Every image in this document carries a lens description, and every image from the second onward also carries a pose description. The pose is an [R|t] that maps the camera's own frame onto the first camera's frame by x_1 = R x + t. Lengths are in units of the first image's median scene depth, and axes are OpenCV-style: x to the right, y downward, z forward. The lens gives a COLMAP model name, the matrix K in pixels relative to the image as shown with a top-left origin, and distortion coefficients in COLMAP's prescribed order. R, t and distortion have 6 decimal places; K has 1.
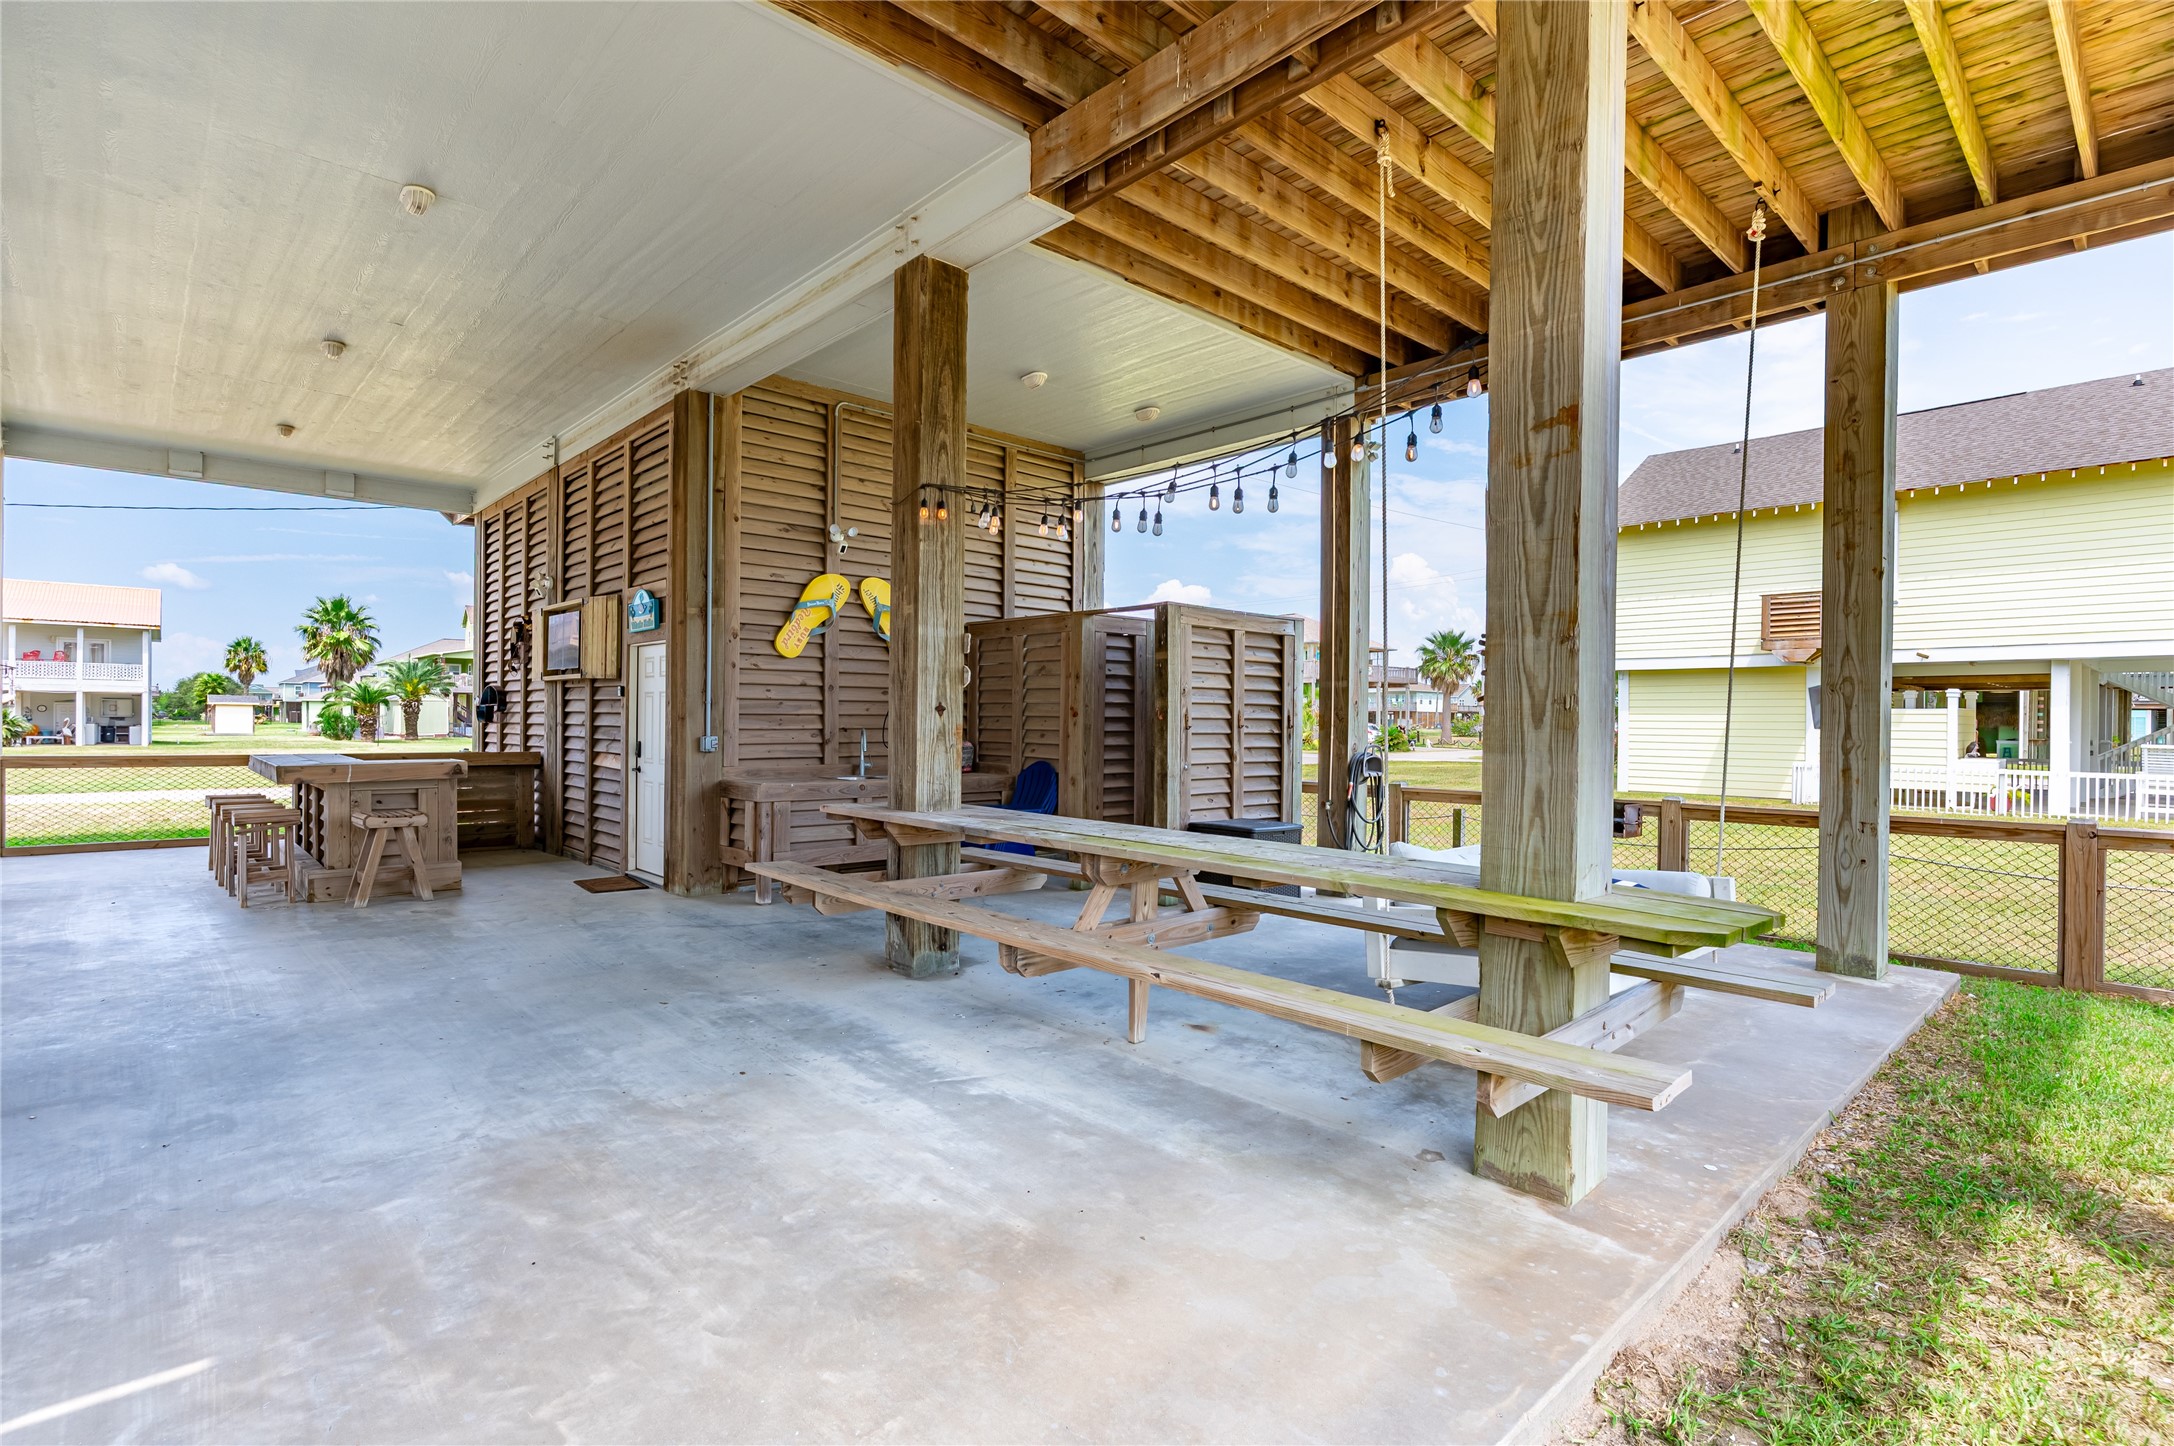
lens RADIAL K [[1038.1, 0, 1077.2], [0, 1038.1, 716.6], [0, 0, 1]] dist [-0.003968, 0.002604]
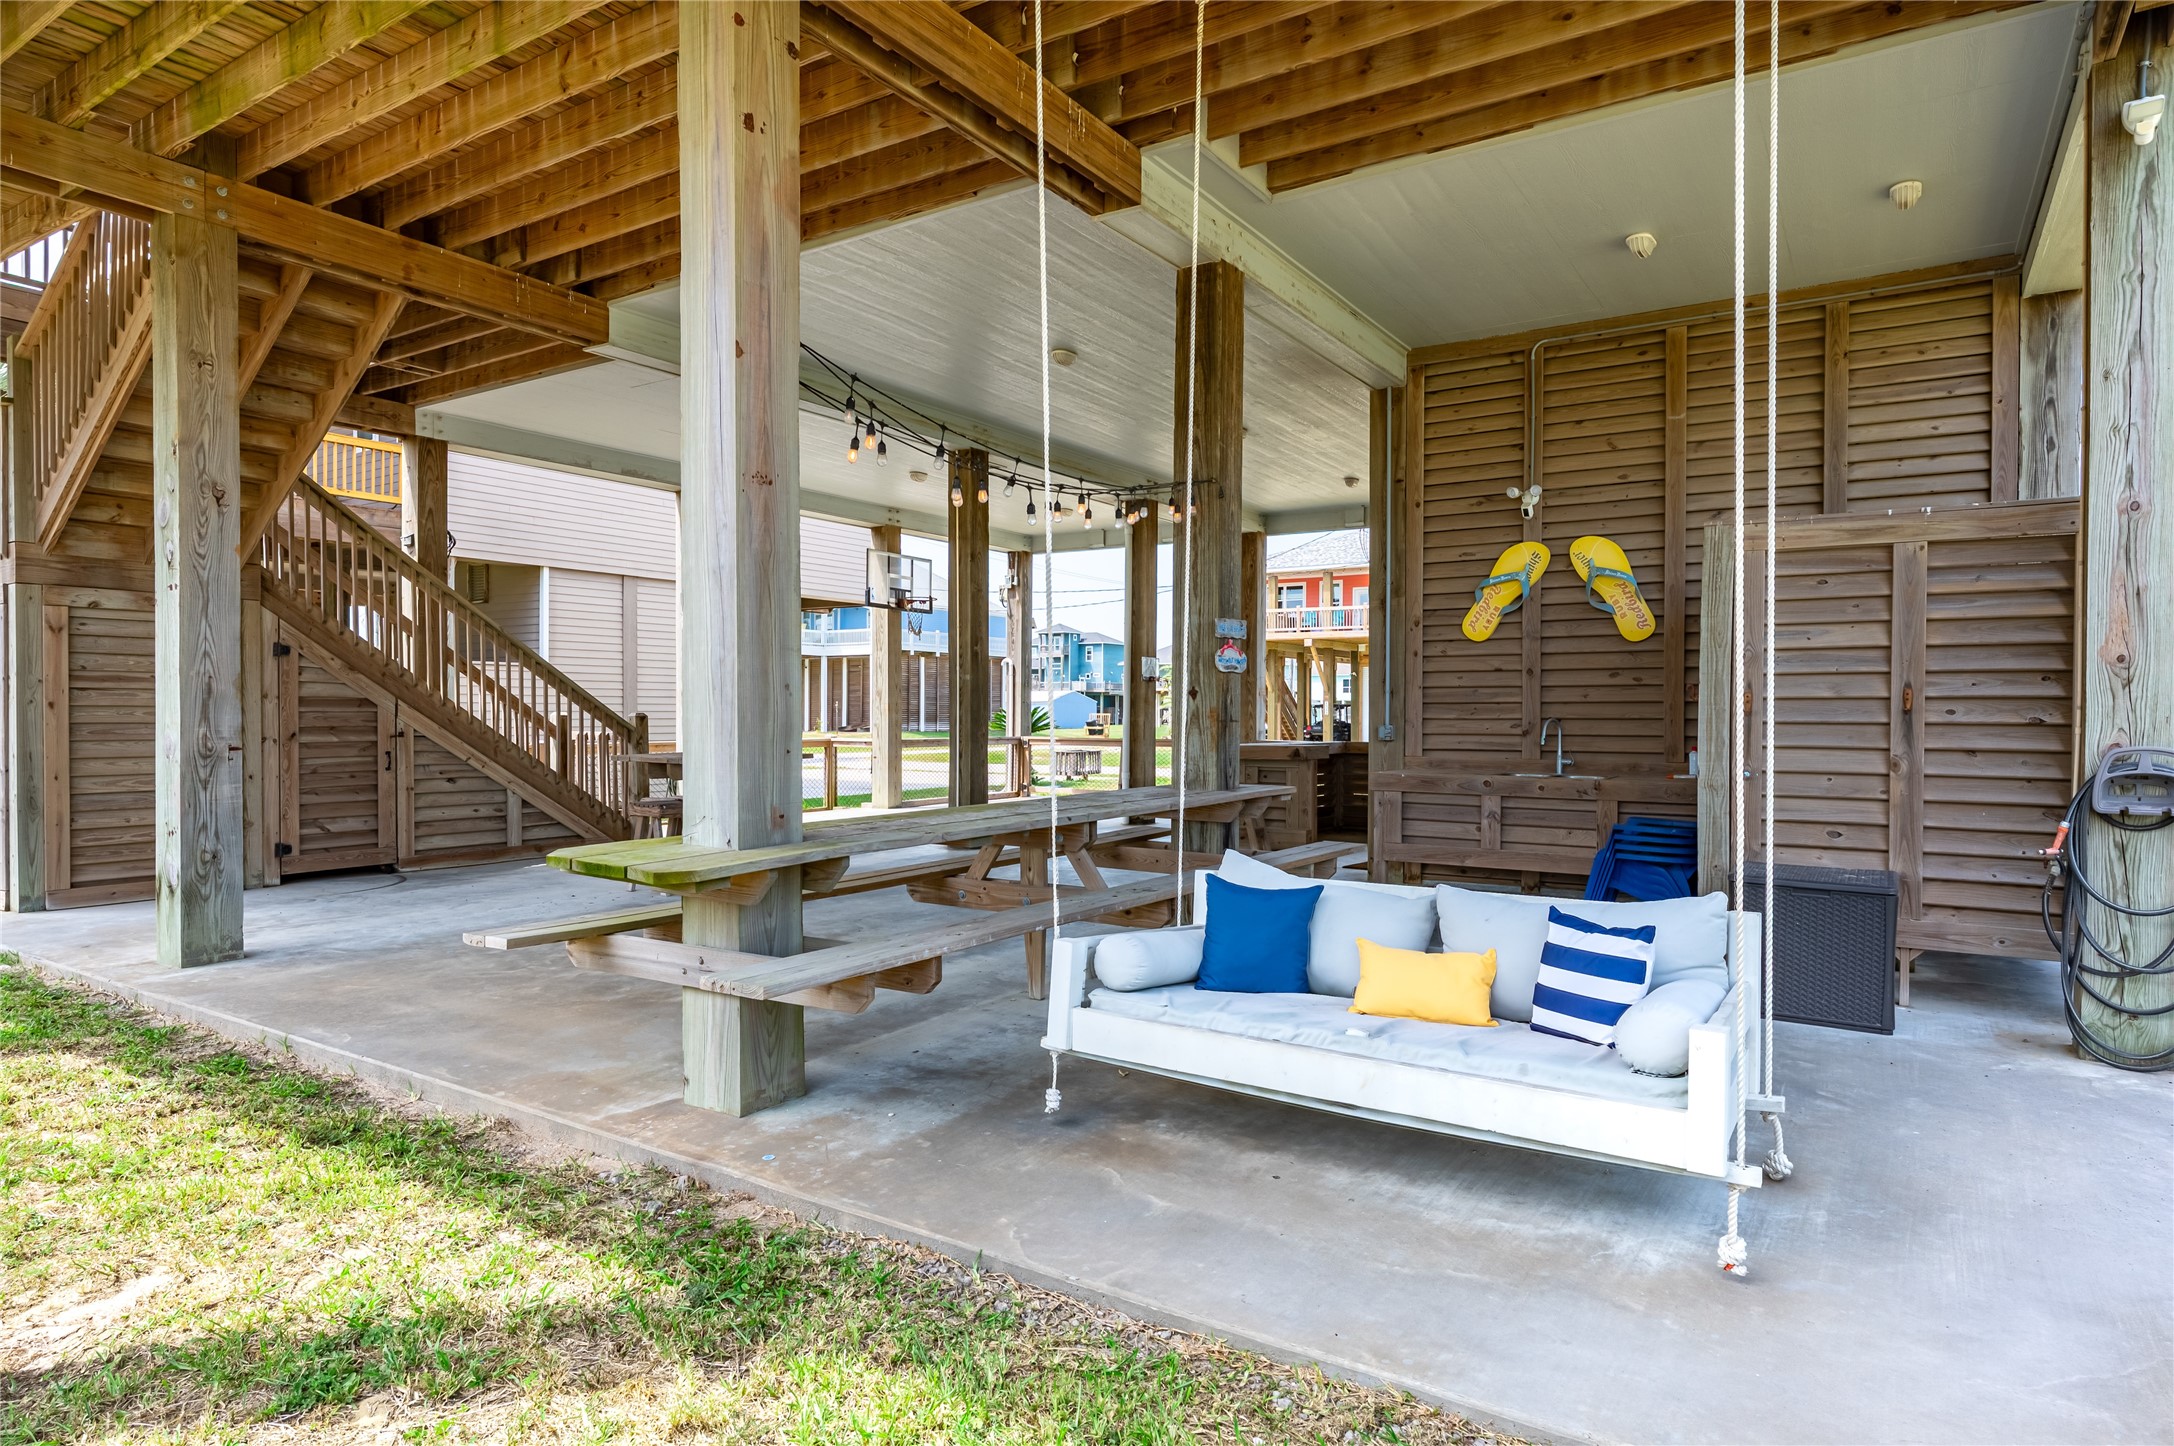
lens RADIAL K [[1214.0, 0, 1074.3], [0, 1214.0, 724.6], [0, 0, 1]] dist [0.002351, 0.000989]
pose [[0.238694, -0.000112, -0.971095, 0.722539], [0.004757, 0.999988, 0.001054, 0.015280], [0.971083, -0.004871, 0.238692, 0.413369]]
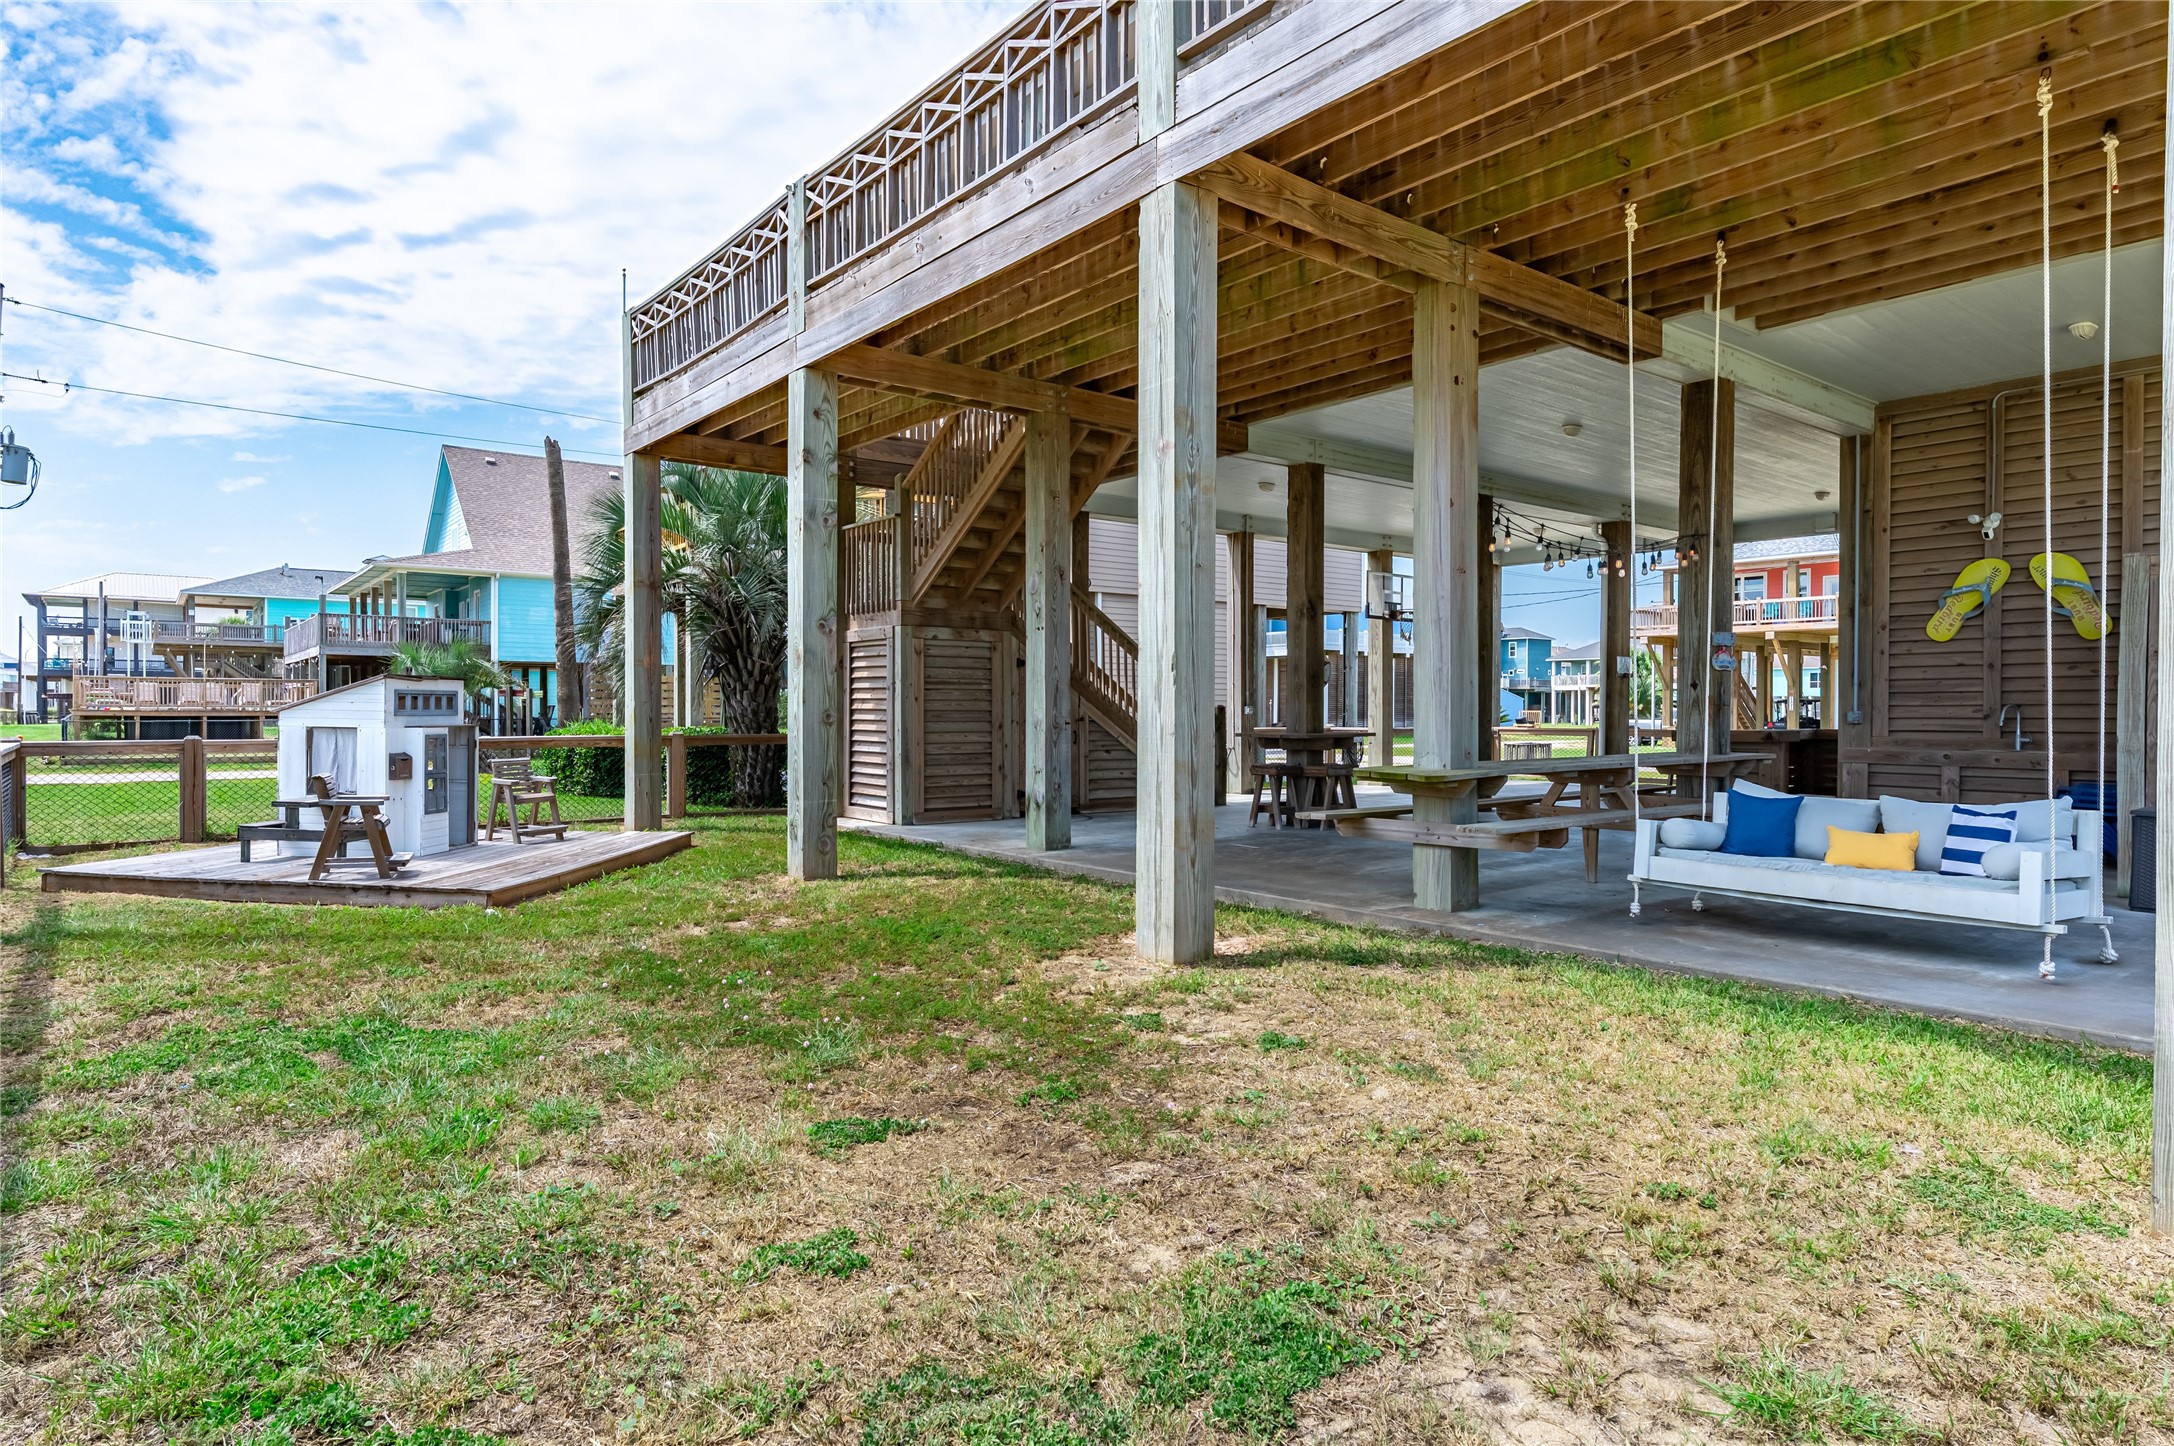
lens RADIAL K [[1214.0, 0, 1089.8], [0, 1214.0, 725.8], [0, 0, 1]] dist [0.002351, 0.000989]
pose [[-0.075629, 0.001825, -0.997134, 1.158279], [0.004079, 0.999991, 0.001520, 0.030036], [0.997128, -0.003952, -0.075636, 0.192298]]
